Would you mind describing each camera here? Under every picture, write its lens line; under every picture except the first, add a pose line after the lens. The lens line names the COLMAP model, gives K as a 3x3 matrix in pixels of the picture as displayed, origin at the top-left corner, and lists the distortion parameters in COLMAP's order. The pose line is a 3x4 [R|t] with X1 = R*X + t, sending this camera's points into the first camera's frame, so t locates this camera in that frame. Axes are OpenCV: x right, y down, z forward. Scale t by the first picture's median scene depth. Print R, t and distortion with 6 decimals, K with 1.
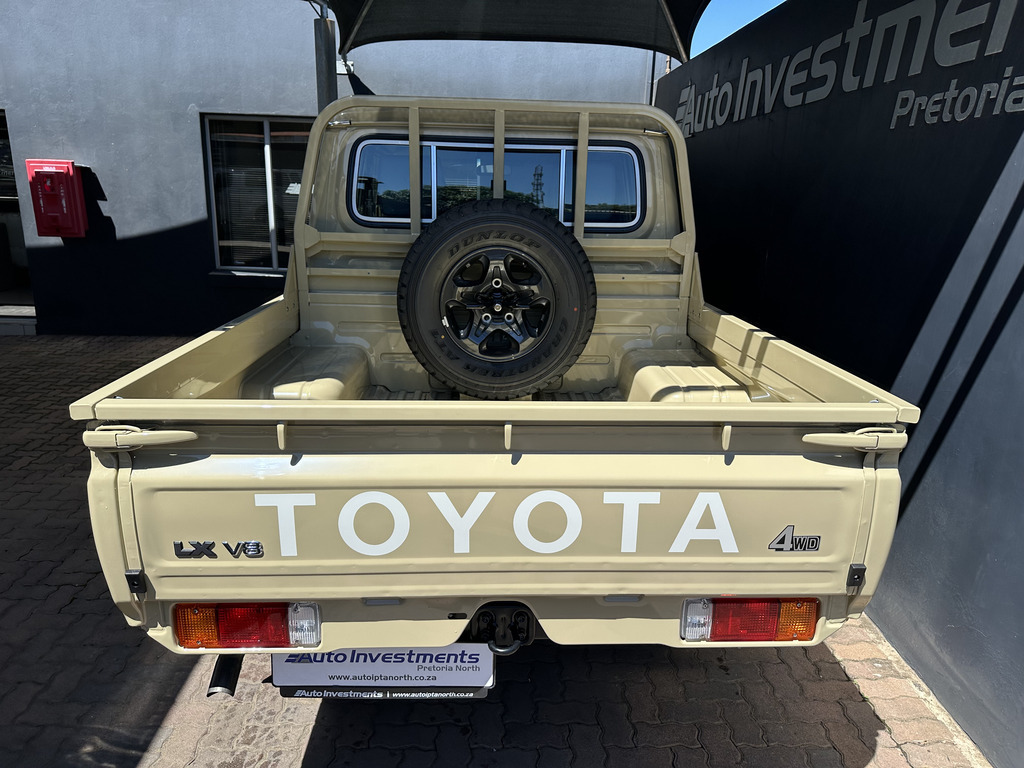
lens RADIAL K [[715.8, 0, 524.9], [0, 715.8, 385.5], [0, 0, 1]] dist [0.055391, -0.053927]
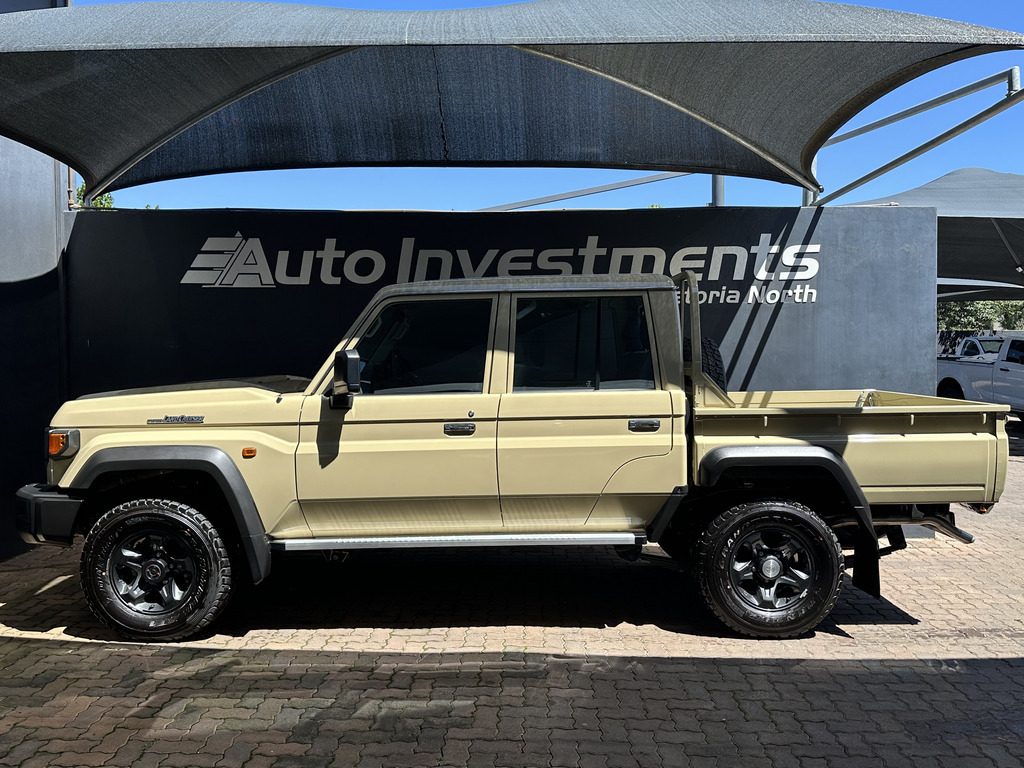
lens RADIAL K [[855.3, 0, 511.6], [0, 855.3, 382.0], [0, 0, 1]] dist [0.134245, -0.239082]
pose [[0.050834, -0.059254, 0.996948, -2.283993], [0.276887, 0.959943, 0.042936, -0.409211], [-0.959557, 0.273859, 0.065204, 1.475805]]
